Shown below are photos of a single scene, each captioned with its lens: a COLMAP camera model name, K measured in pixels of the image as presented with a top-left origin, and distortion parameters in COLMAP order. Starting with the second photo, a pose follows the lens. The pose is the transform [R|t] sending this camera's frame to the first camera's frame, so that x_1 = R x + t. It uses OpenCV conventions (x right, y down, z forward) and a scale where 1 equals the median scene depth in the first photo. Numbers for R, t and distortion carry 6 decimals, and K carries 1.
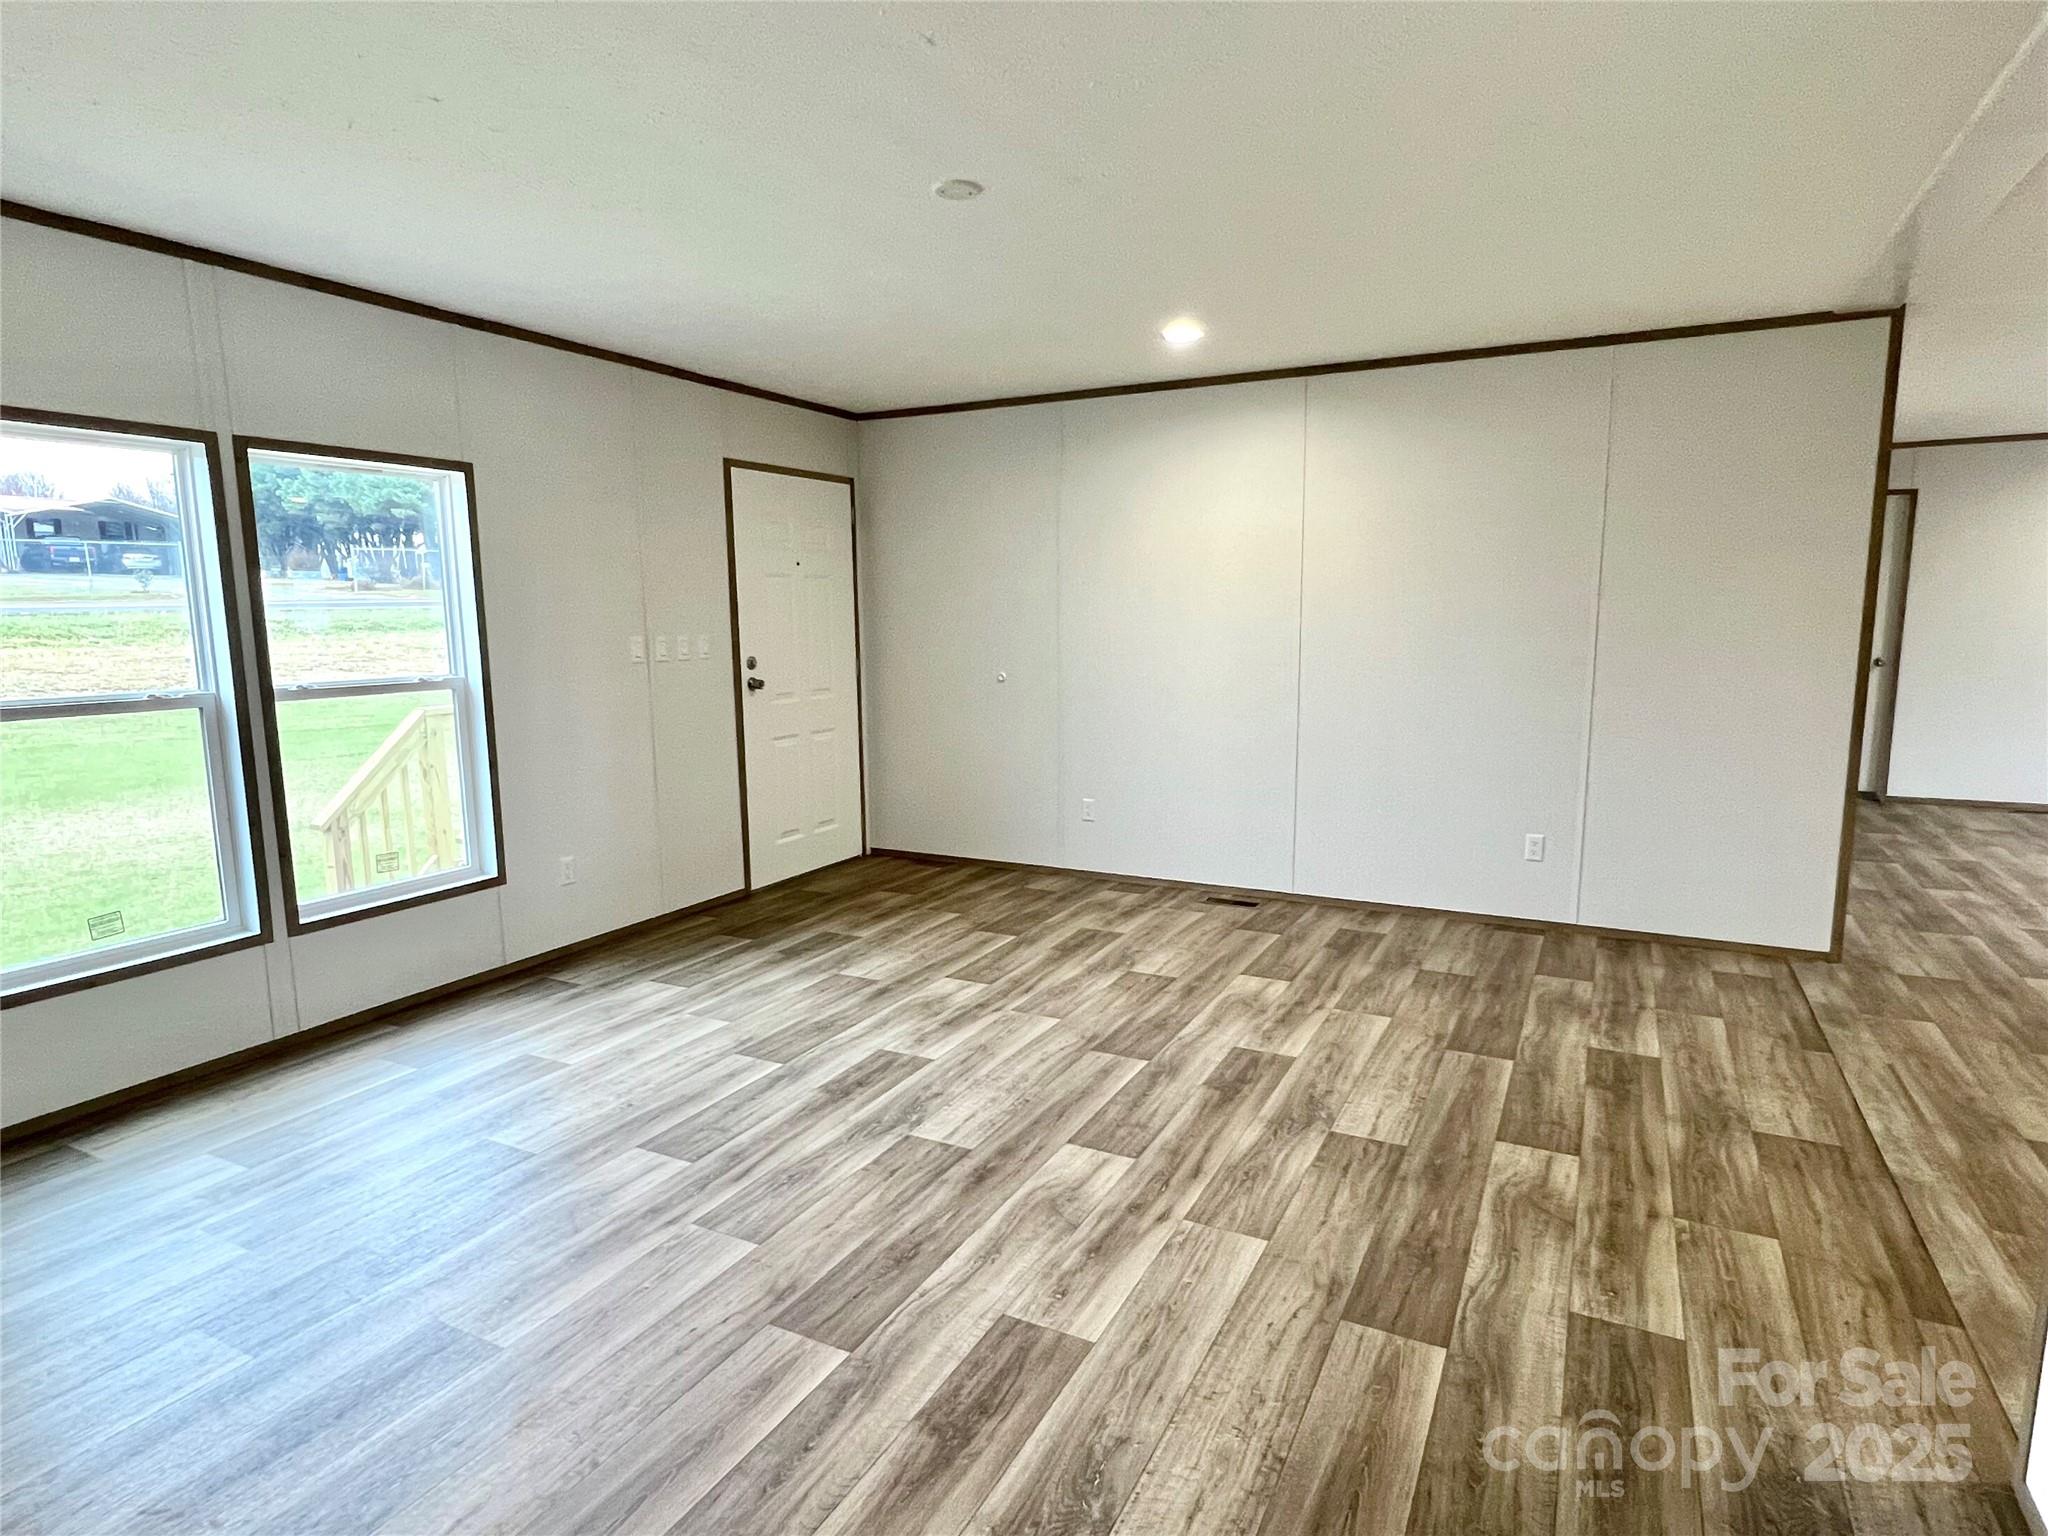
lens RADIAL K [[1116.0, 0, 1007.0], [0, 1116.0, 779.7], [0, 0, 1]] dist [-0.007984, -0.000089]
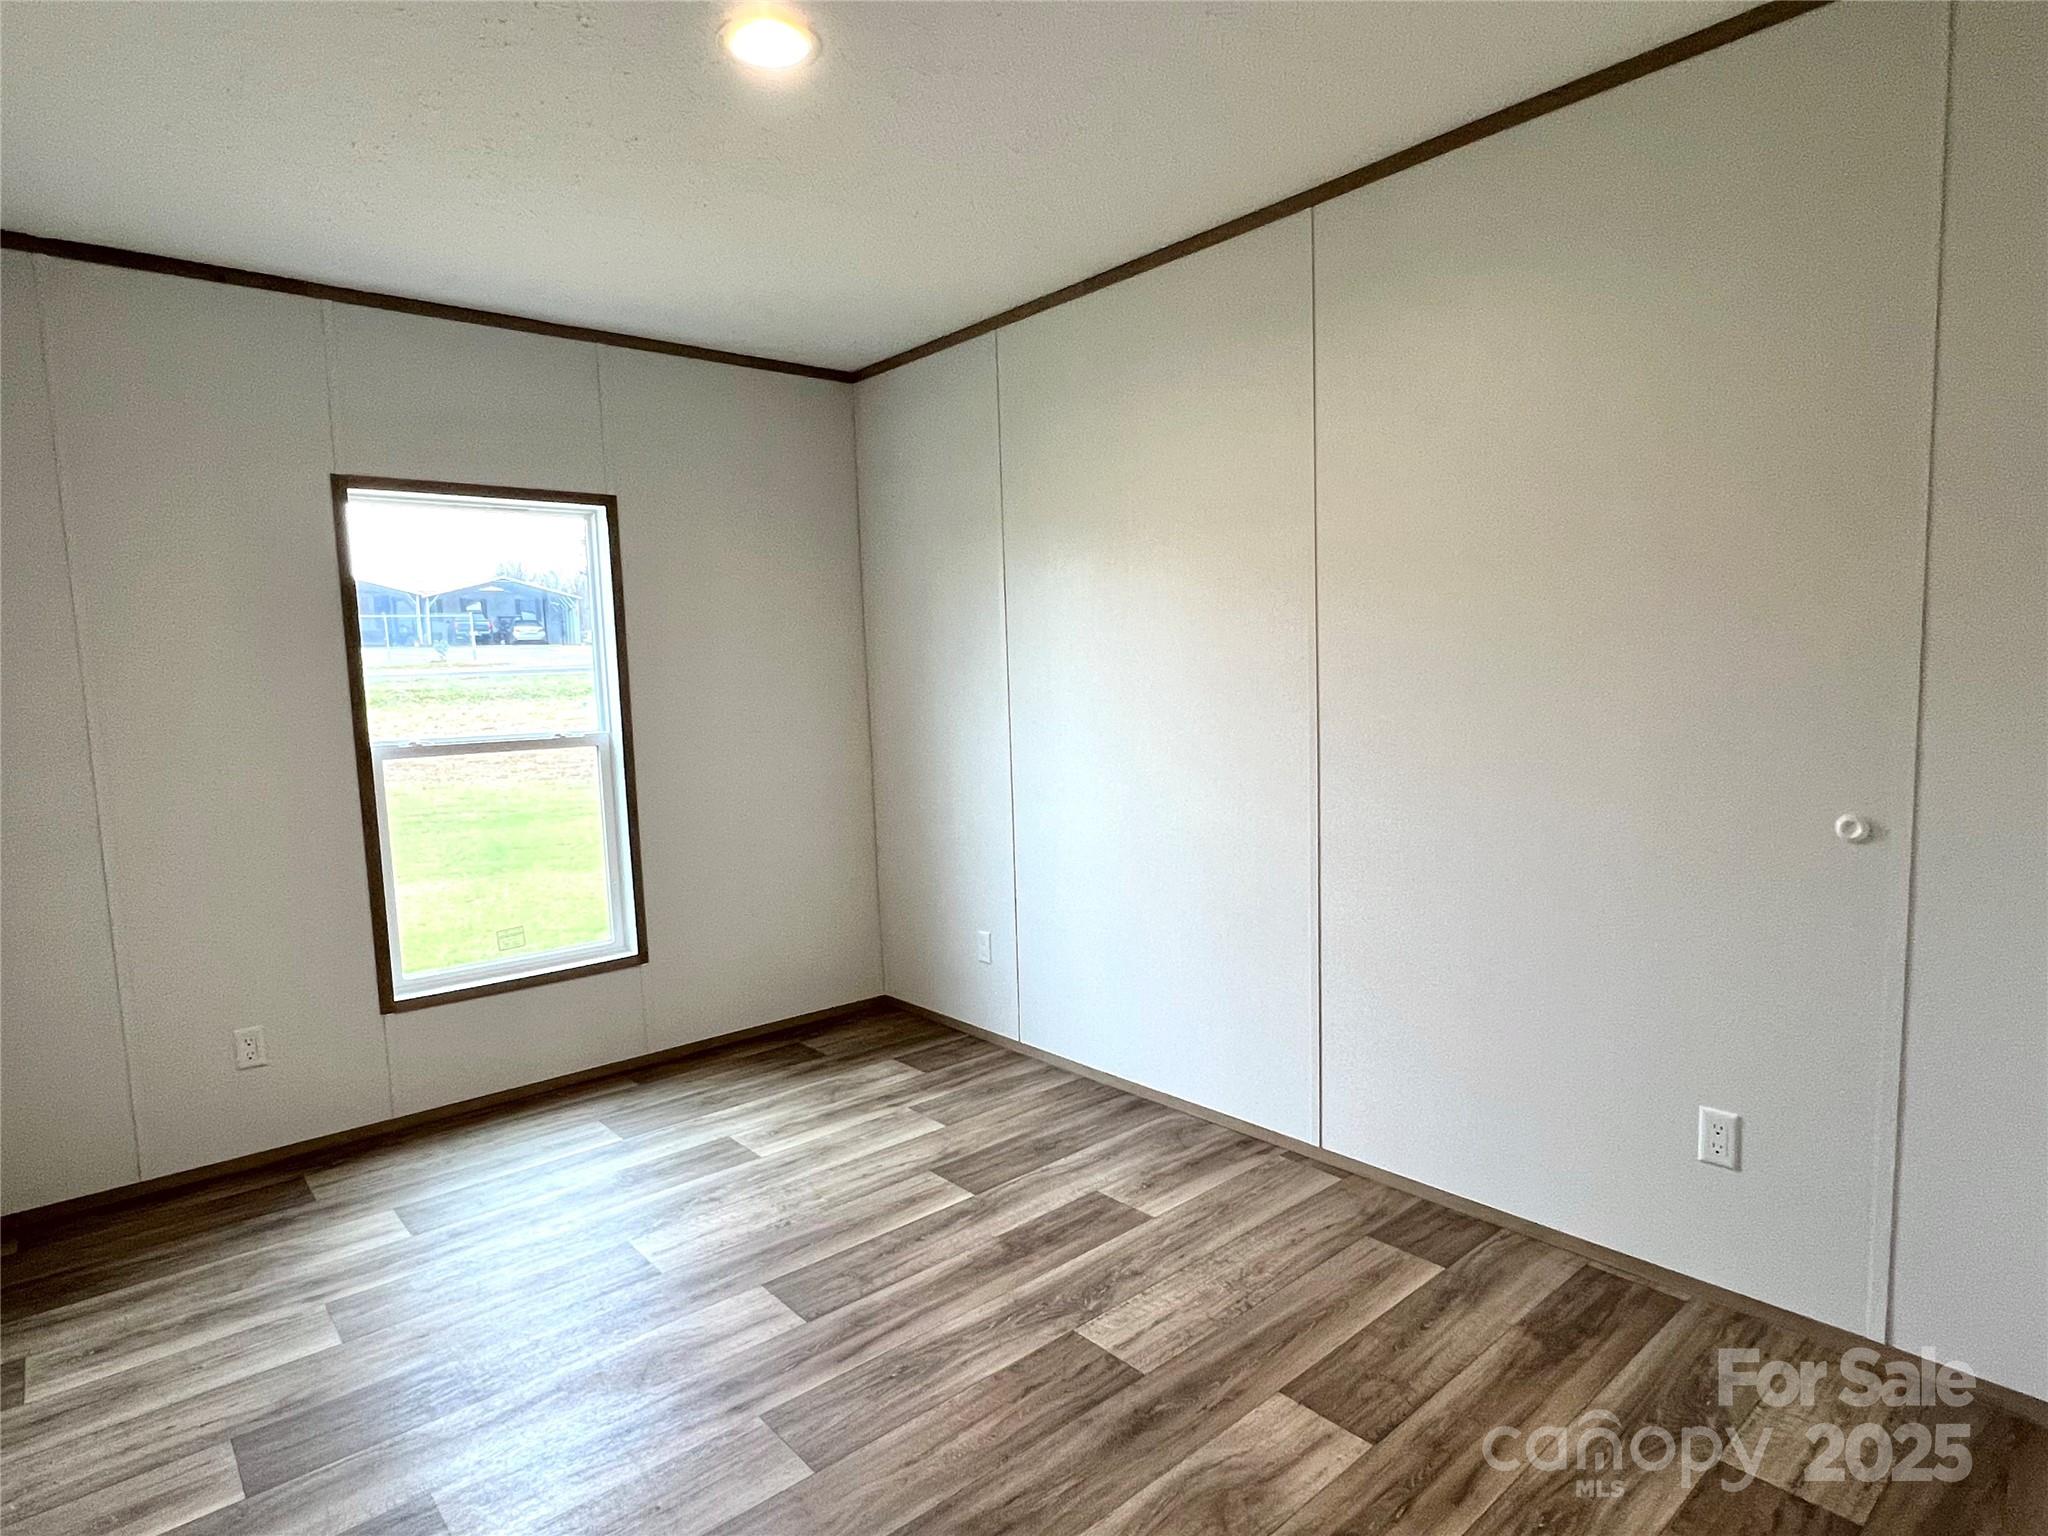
lens RADIAL K [[1116.0, 0, 1013.2], [0, 1116.0, 794.7], [0, 0, 1]] dist [-0.007984, -0.000089]
pose [[0.928951, 0.026632, -0.369245, 0.140548], [-0.033375, 0.999372, -0.011885, -0.038023], [0.368696, 0.023364, 0.929256, 0.257193]]
